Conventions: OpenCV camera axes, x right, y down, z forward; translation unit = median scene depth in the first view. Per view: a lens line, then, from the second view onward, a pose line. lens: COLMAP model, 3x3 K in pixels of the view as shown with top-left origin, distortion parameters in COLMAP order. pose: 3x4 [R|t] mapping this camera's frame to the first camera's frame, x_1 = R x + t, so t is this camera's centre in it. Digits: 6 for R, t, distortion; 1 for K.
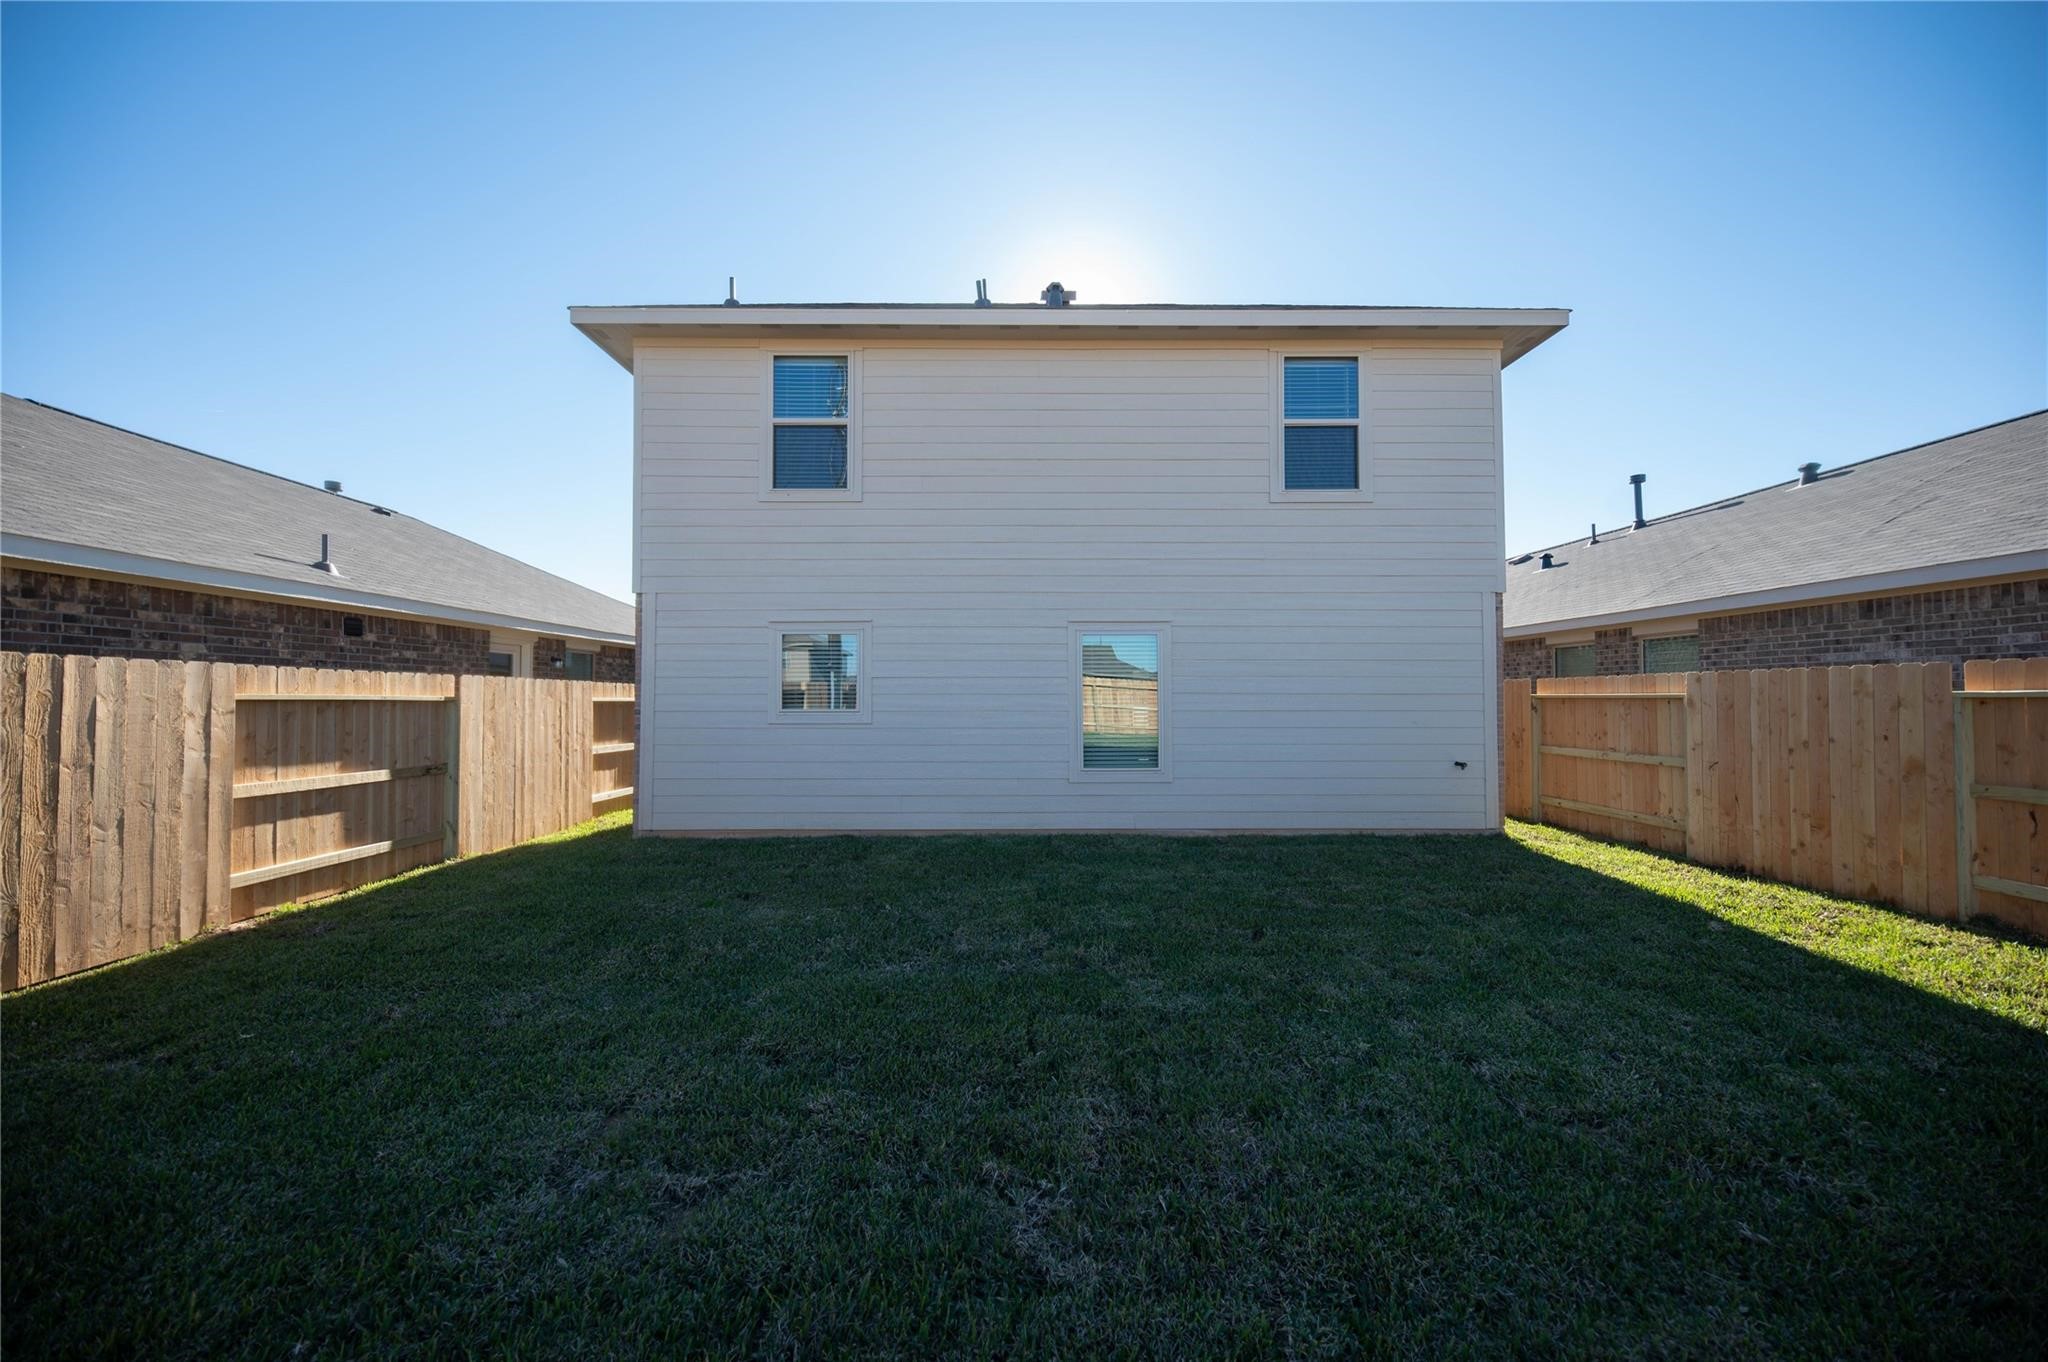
lens RADIAL K [[718.2, 0, 1020.3], [0, 718.2, 683.8], [0, 0, 1]] dist [0.016538, -0.007539]
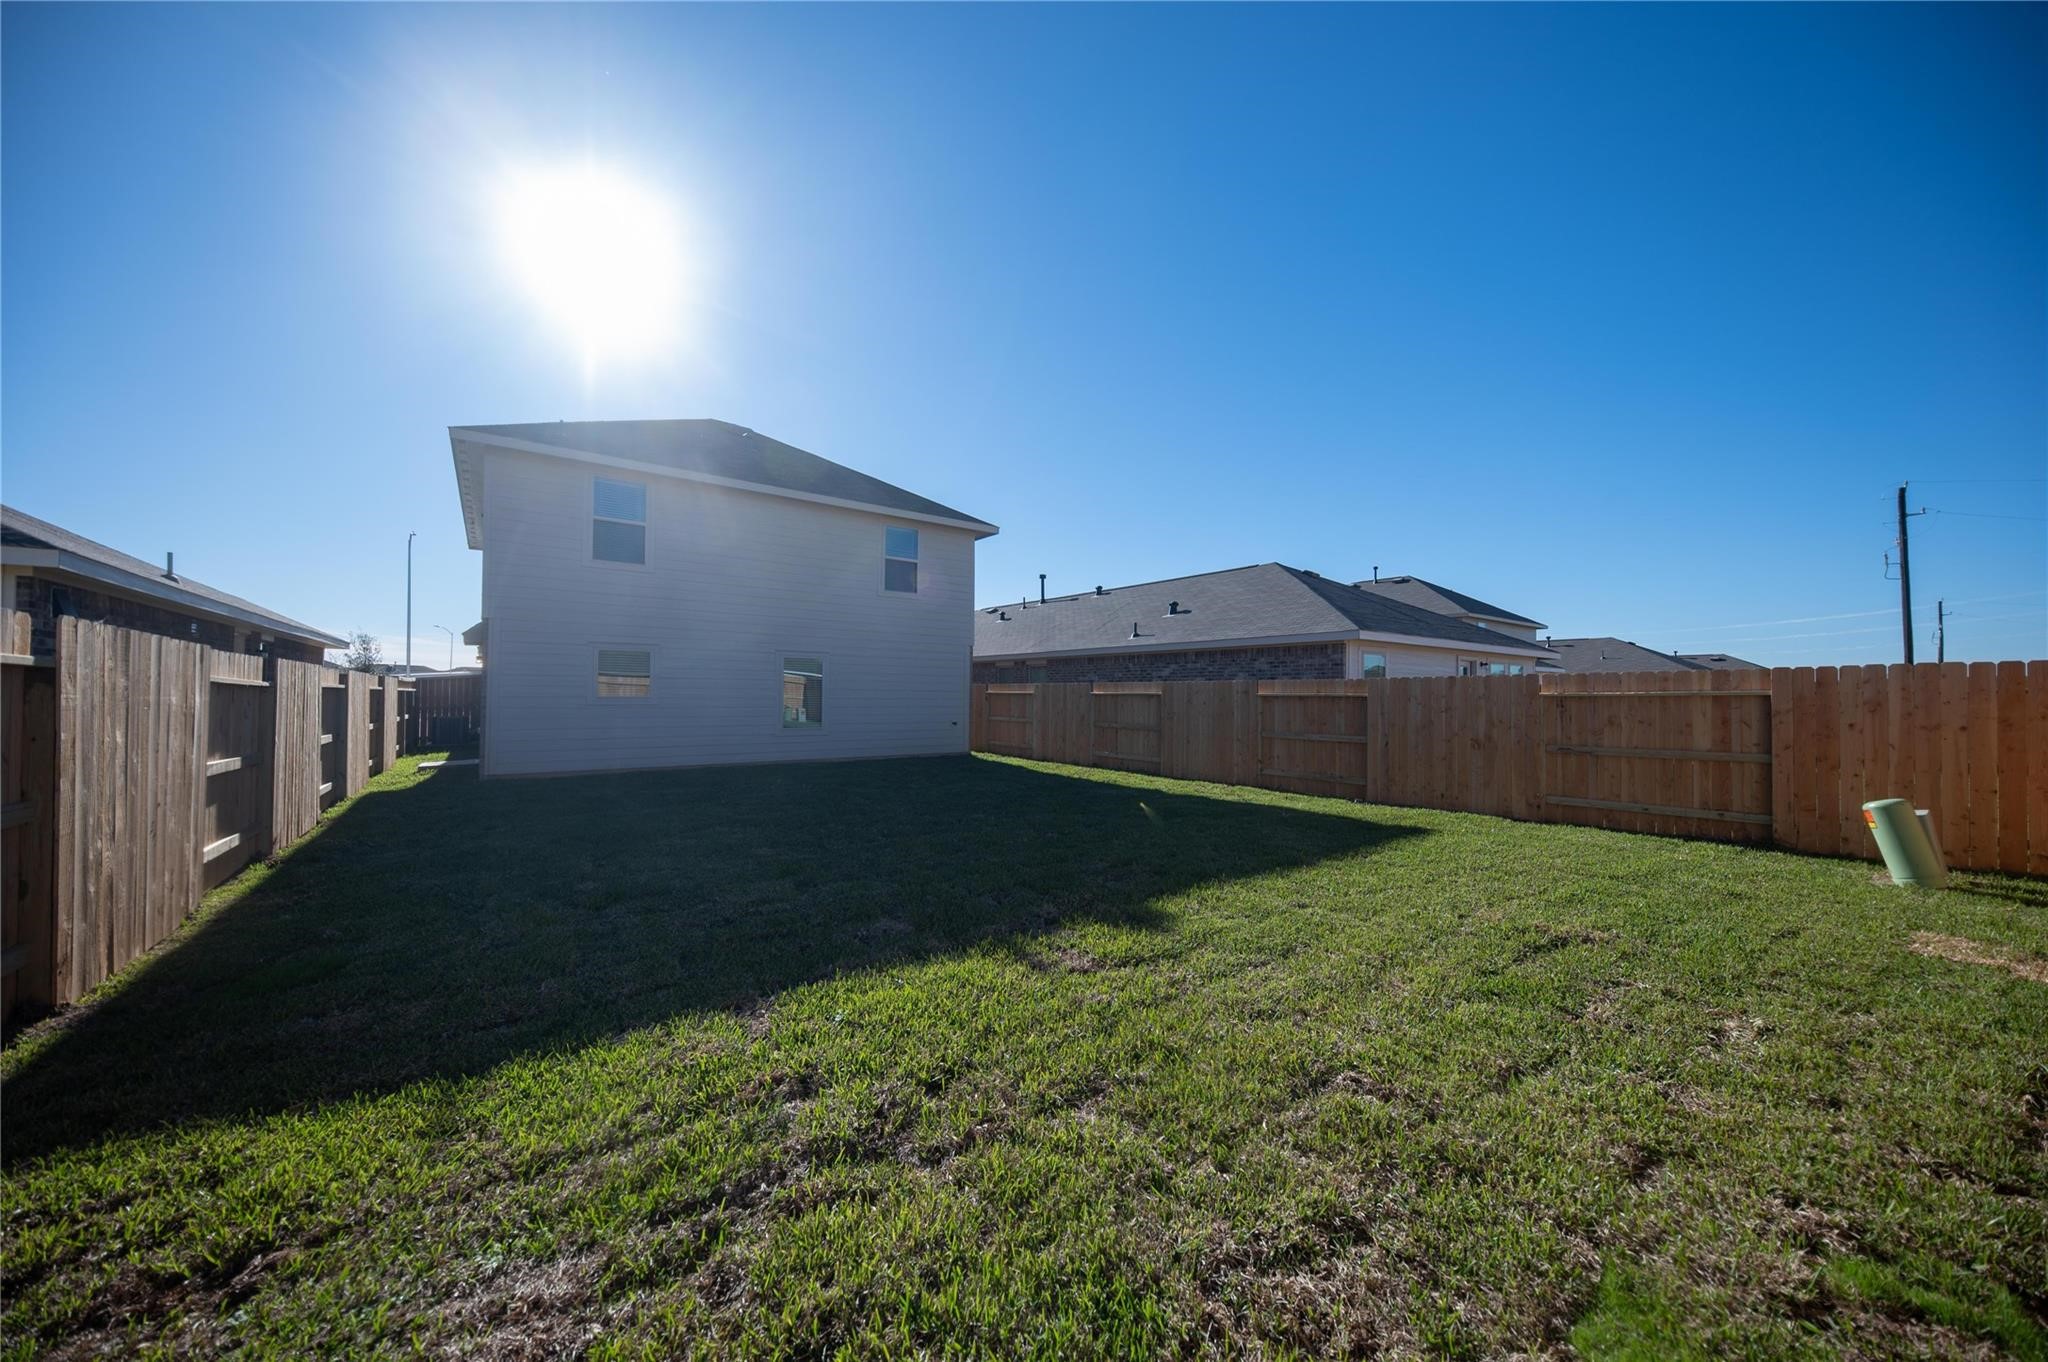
lens RADIAL K [[703.6, 0, 1021.9], [0, 703.6, 679.9], [0, 0, 1]] dist [0.017541, -0.010802]
pose [[0.807835, 0.022899, 0.588964, -0.512459], [-0.024832, 0.999680, -0.004808, -0.015042], [-0.588886, -0.010741, 0.808145, -0.890853]]
